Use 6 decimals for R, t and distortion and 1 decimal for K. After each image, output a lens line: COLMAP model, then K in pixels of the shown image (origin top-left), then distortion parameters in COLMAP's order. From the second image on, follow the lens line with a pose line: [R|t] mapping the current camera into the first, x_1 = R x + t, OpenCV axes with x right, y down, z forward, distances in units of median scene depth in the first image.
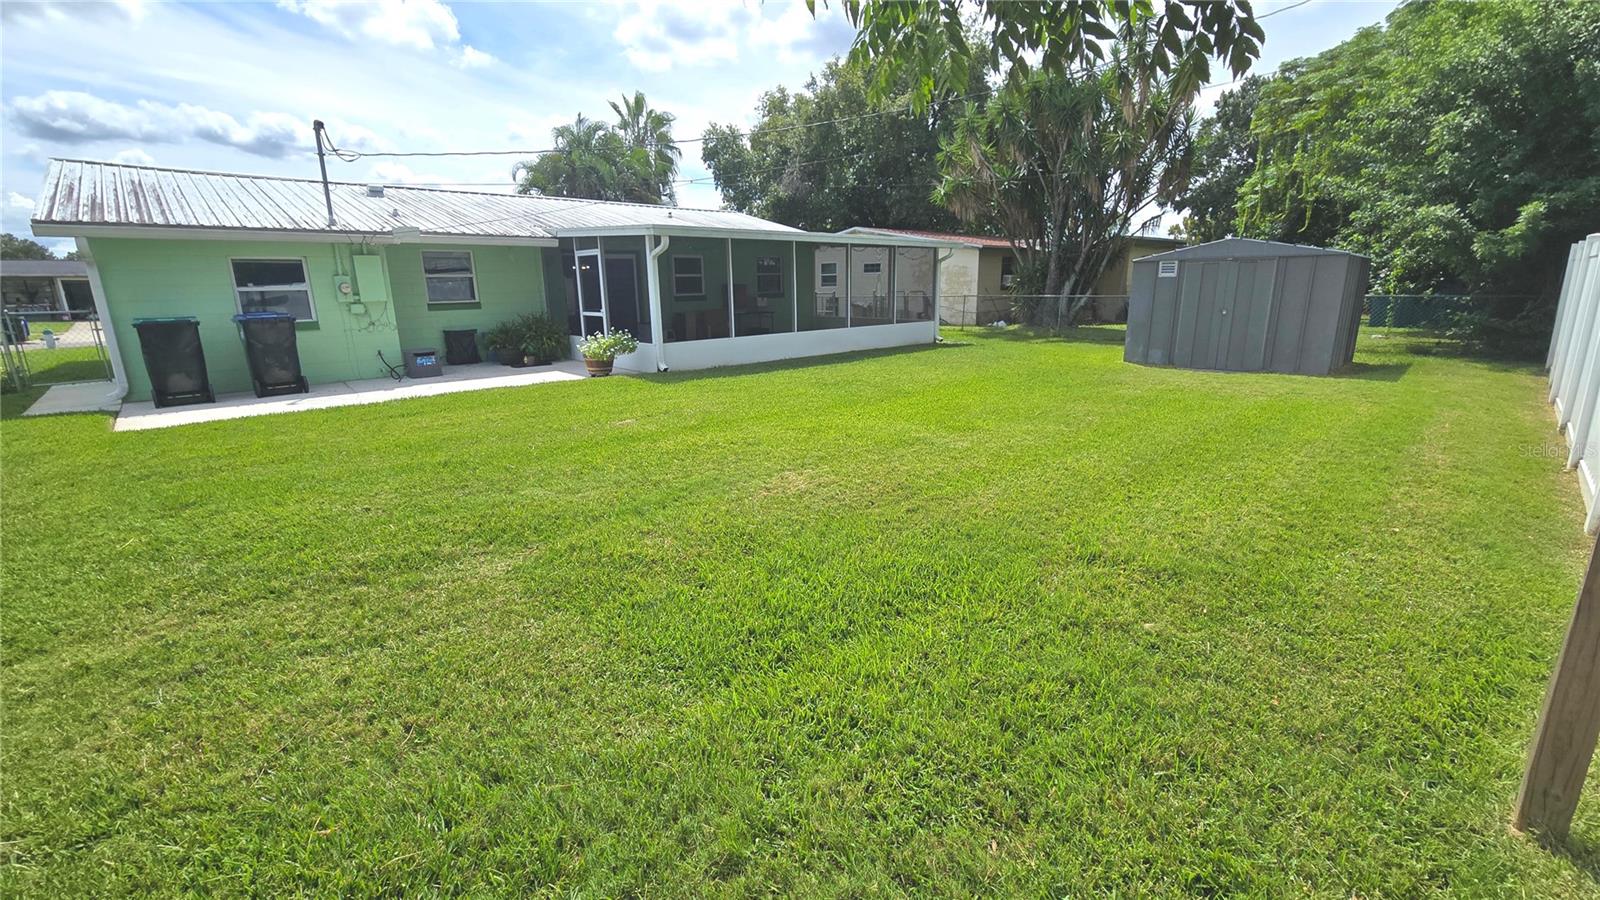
lens RADIAL K [[652.9, 0, 799.7], [0, 652.9, 446.0], [0, 0, 1]] dist [-0.002298, -0.000123]
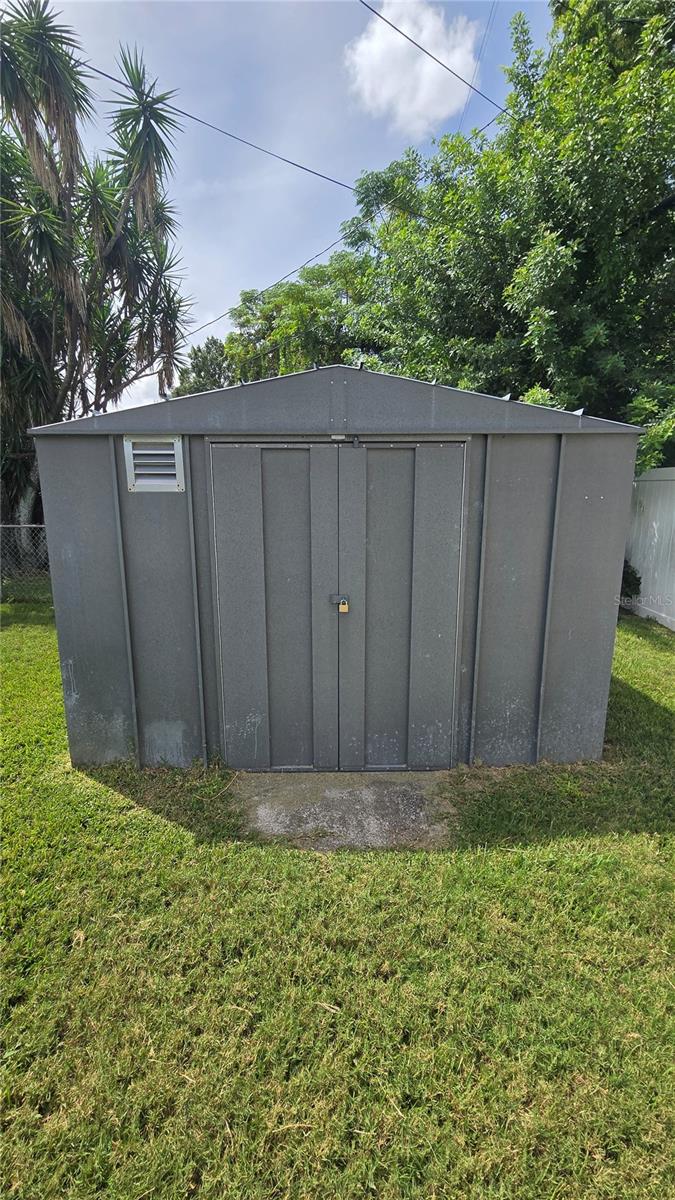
lens RADIAL K [[489.7, 0, 338.6], [0, 489.7, 598.0], [0, 0, 1]] dist [-0.002298, -0.000123]
pose [[0.688215, -0.129199, 0.713911, 0.470747], [0.161540, 0.986602, 0.022822, -0.210331], [-0.707294, 0.099619, 0.699865, 0.818186]]
